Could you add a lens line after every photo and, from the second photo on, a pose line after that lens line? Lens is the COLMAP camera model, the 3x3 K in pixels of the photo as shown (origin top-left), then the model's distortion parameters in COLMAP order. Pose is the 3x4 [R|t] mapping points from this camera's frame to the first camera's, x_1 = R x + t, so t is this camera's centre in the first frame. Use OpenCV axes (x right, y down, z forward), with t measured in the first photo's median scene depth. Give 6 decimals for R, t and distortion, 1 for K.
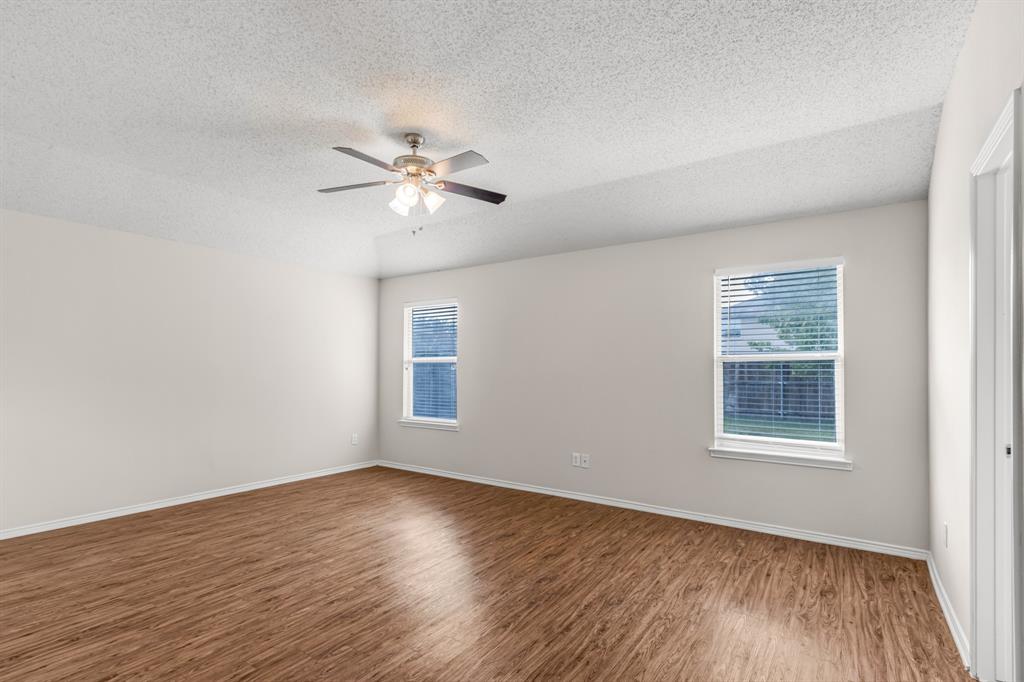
lens RADIAL K [[505.5, 0, 509.0], [0, 505.5, 365.6], [0, 0, 1]] dist [-0.000697, -0.000416]
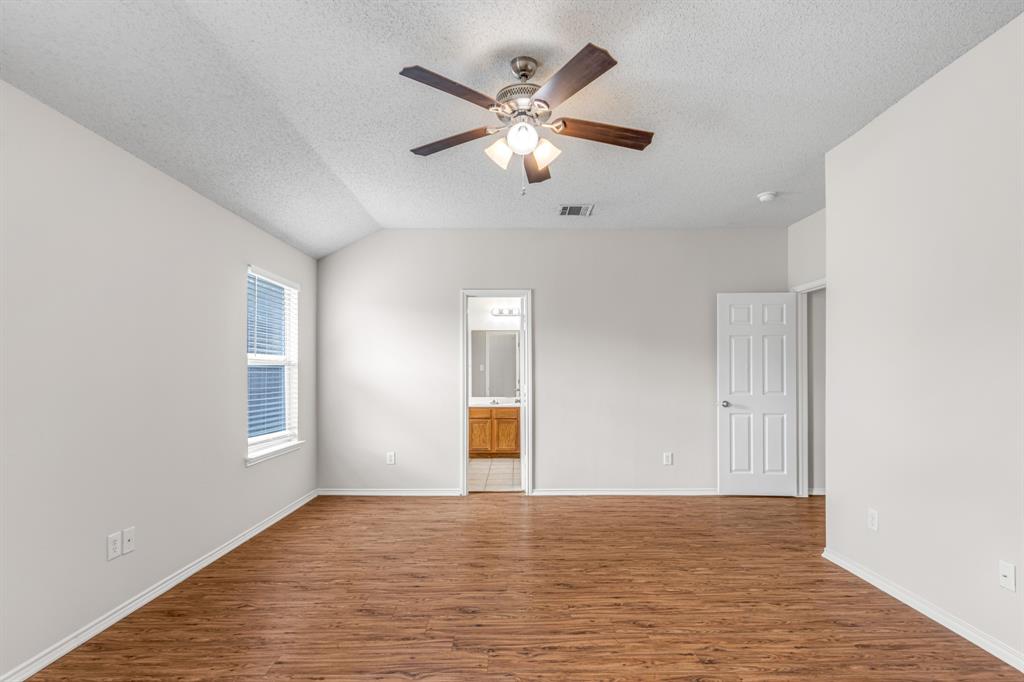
lens RADIAL K [[494.9, 0, 517.5], [0, 494.9, 369.1], [0, 0, 1]] dist [0.002800, -0.000072]
pose [[-0.584208, 0.000306, 0.811604, -0.718325], [-0.007799, 0.999952, -0.005990, 0.005209], [-0.811567, -0.009829, -0.584177, 1.317680]]
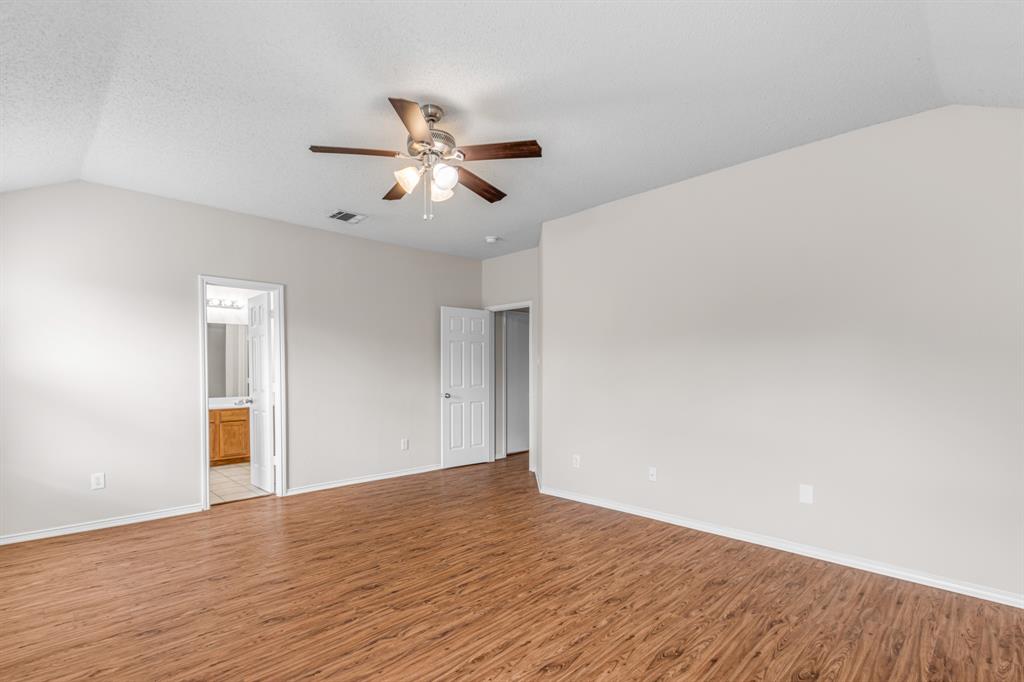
lens RADIAL K [[484.3, 0, 504.6], [0, 484.3, 377.9], [0, 0, 1]] dist [0.004255, 0.000060]
pose [[-0.982161, -0.007338, 0.187896, -0.441942], [-0.005410, 0.999927, 0.010775, 0.009265], [-0.187962, 0.009567, -0.982130, 1.674481]]
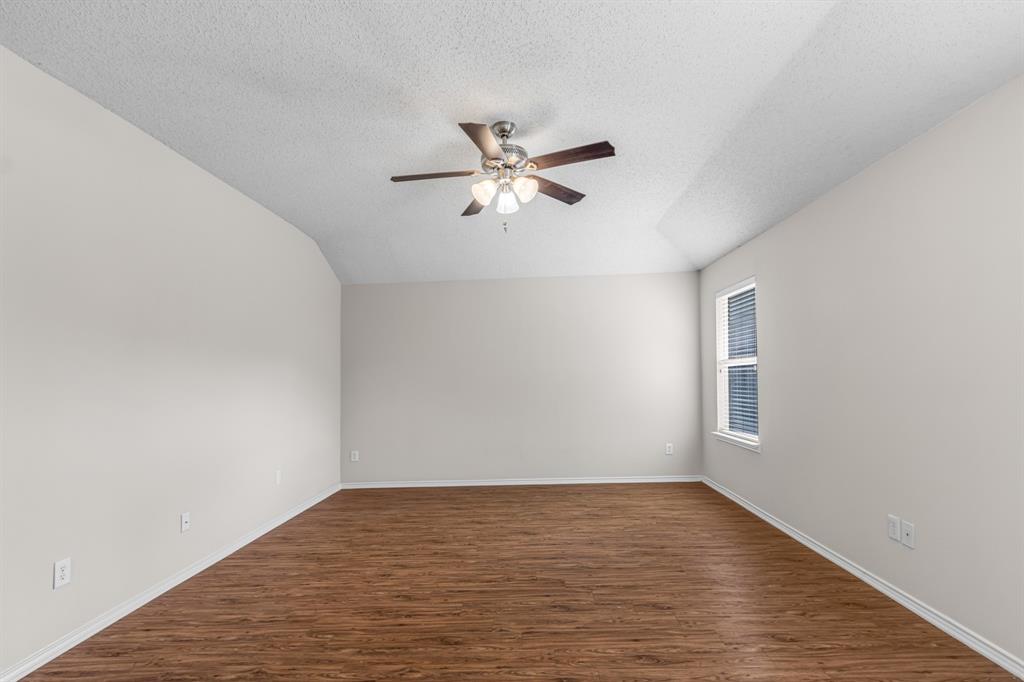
lens RADIAL K [[484.3, 0, 504.6], [0, 484.3, 377.9], [0, 0, 1]] dist [0.004255, 0.000060]
pose [[0.528177, -0.019234, -0.848917, 0.492670], [0.036766, 0.999324, 0.000233, 0.011673], [0.848338, -0.031334, 0.528527, 0.504374]]
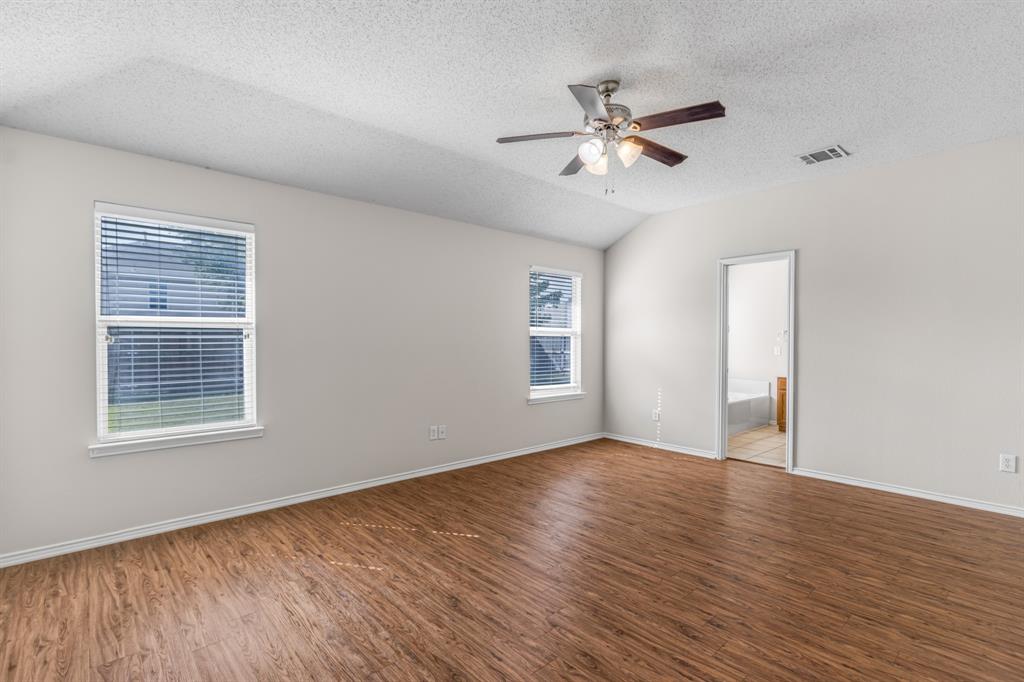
lens RADIAL K [[478.5, 0, 511.0], [0, 478.5, 350.5], [0, 0, 1]] dist [-0.000671, -0.000816]
pose [[0.224285, -0.025550, 0.974189, -0.991607], [-0.006624, 0.999593, 0.027741, 0.001536], [-0.974501, -0.012675, 0.224025, 0.891110]]
